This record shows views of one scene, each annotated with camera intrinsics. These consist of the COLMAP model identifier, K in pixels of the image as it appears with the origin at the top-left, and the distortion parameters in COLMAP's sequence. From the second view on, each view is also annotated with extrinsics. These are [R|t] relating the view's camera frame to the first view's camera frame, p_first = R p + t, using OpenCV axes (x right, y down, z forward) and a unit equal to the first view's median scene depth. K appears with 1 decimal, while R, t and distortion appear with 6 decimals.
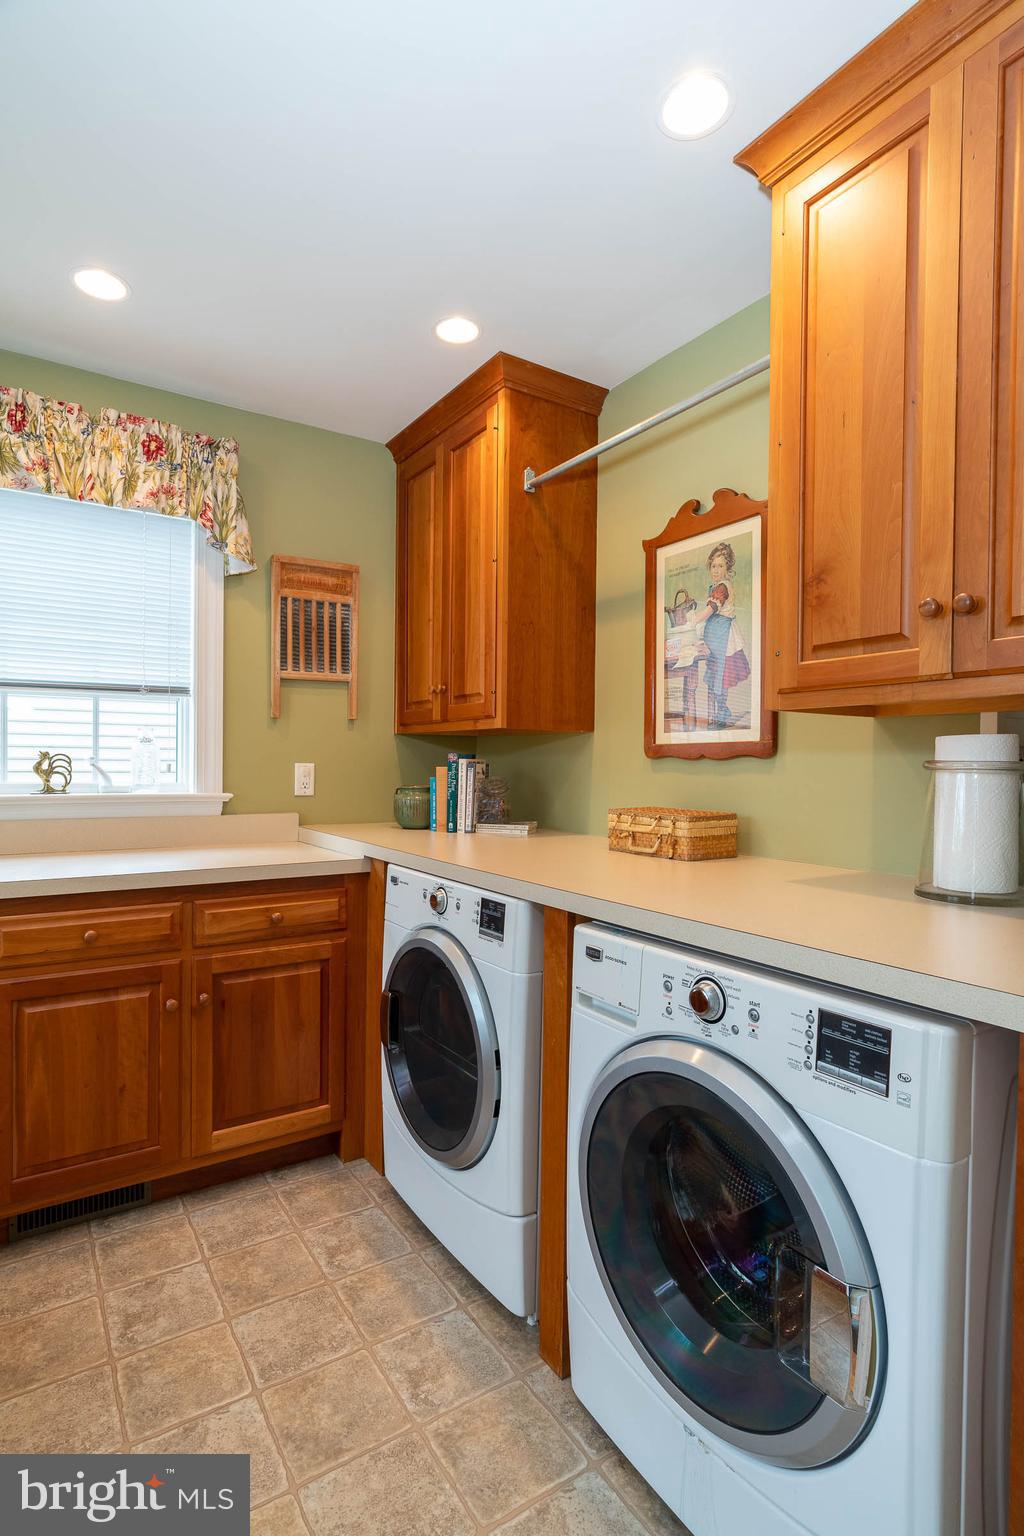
lens RADIAL K [[775.6, 0, 506.0], [0, 775.6, 780.3], [0, 0, 1]] dist [-0.010965, 0.007875]
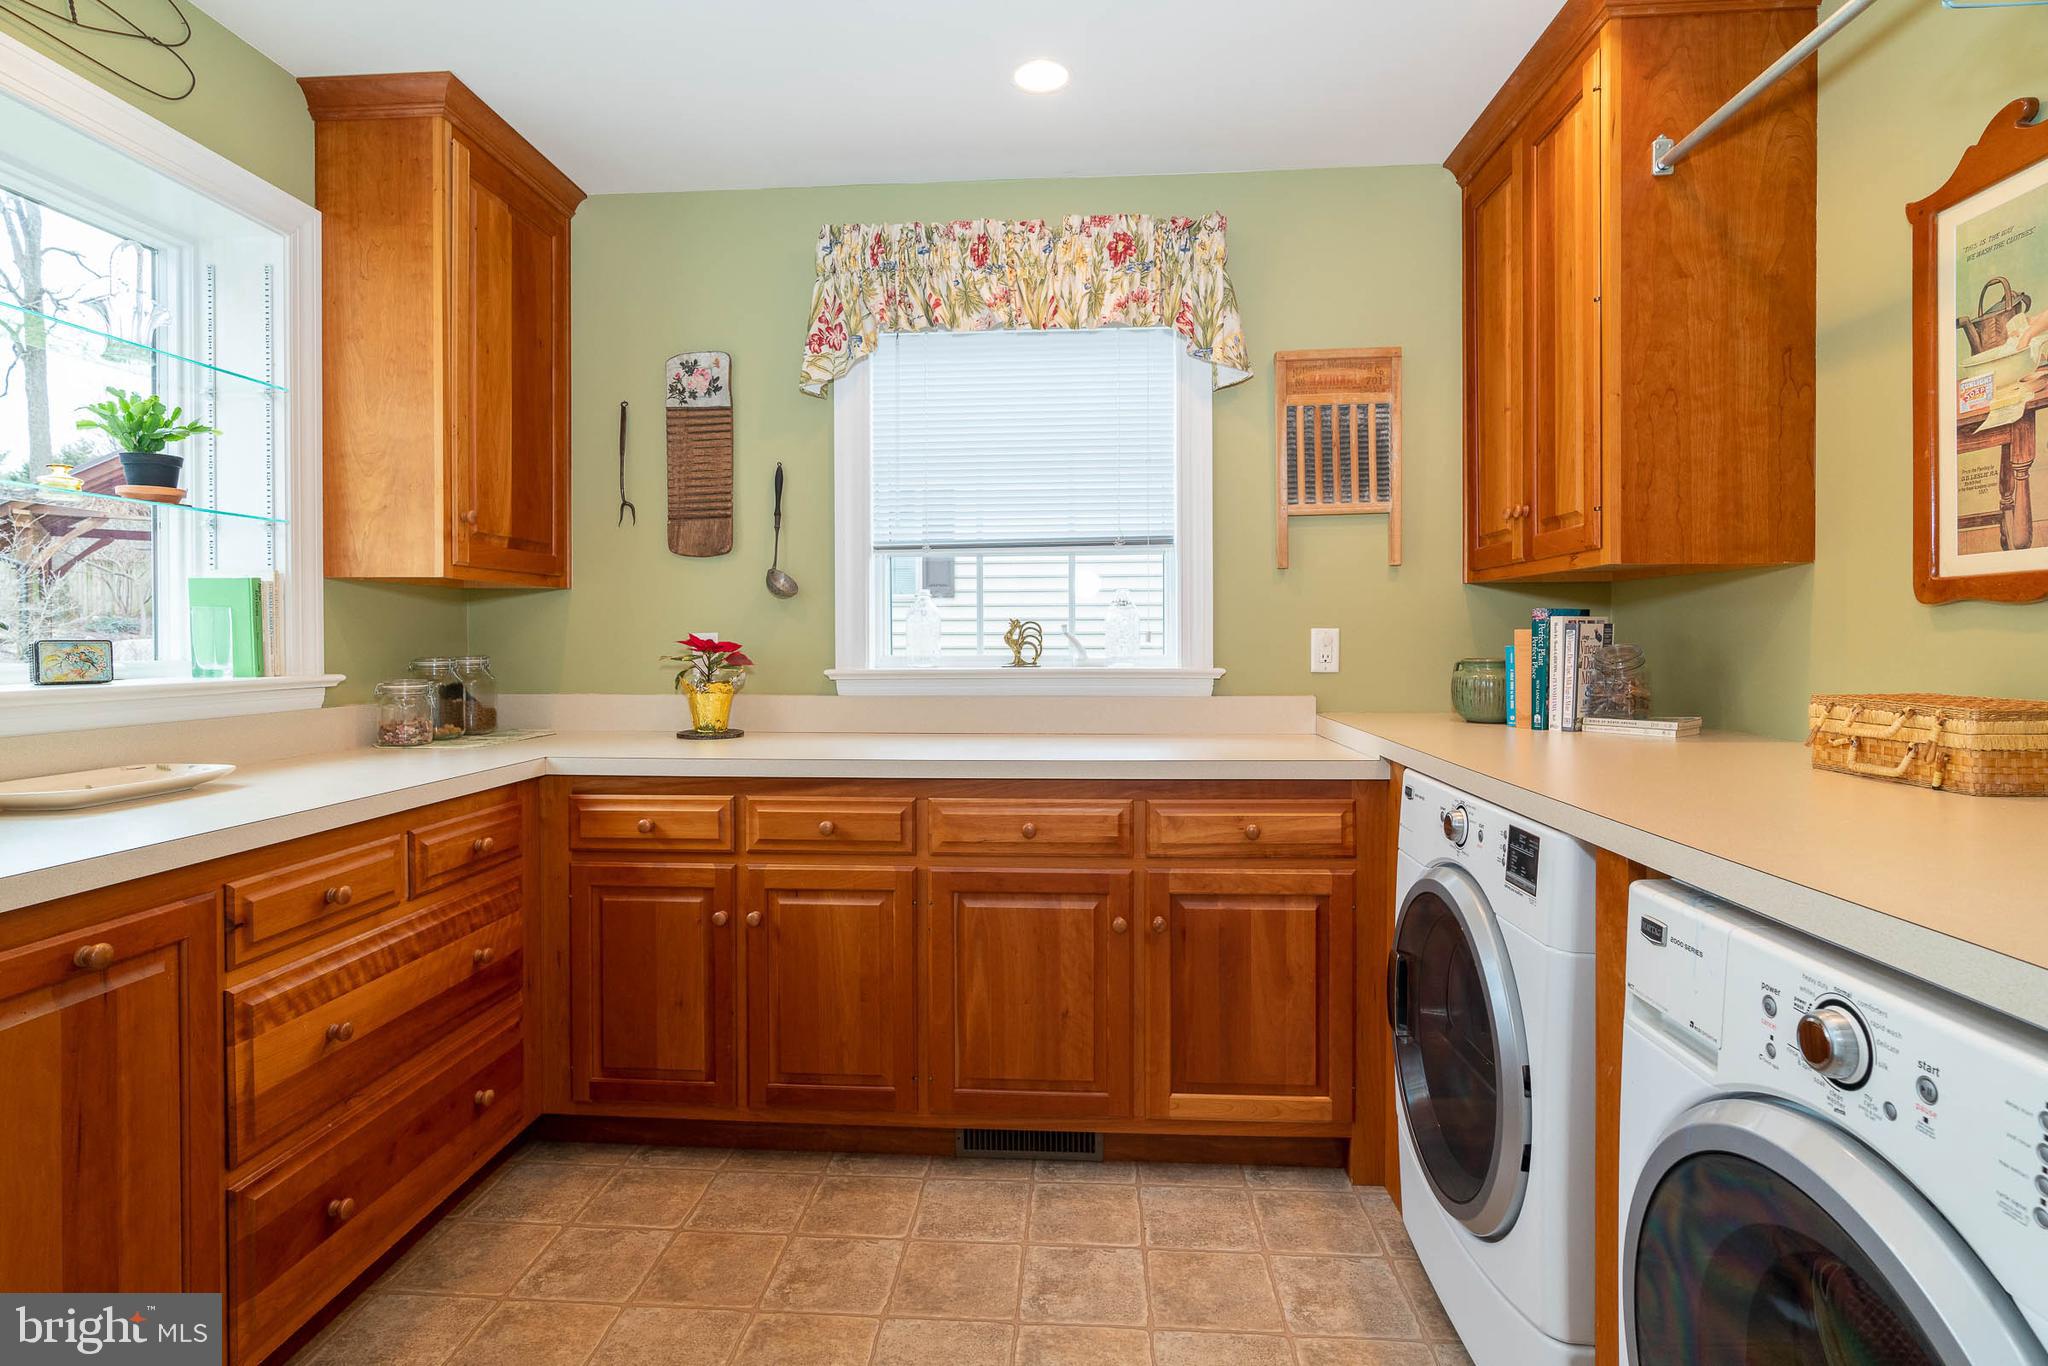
lens RADIAL K [[1034.2, 0, 1014.5], [0, 1034.2, 655.3], [0, 0, 1]] dist [-0.010965, 0.007875]
pose [[0.803102, -0.004785, -0.595823, 0.112739], [0.001819, 0.999983, -0.005578, 0.010823], [0.595839, 0.003396, 0.803097, 0.049415]]
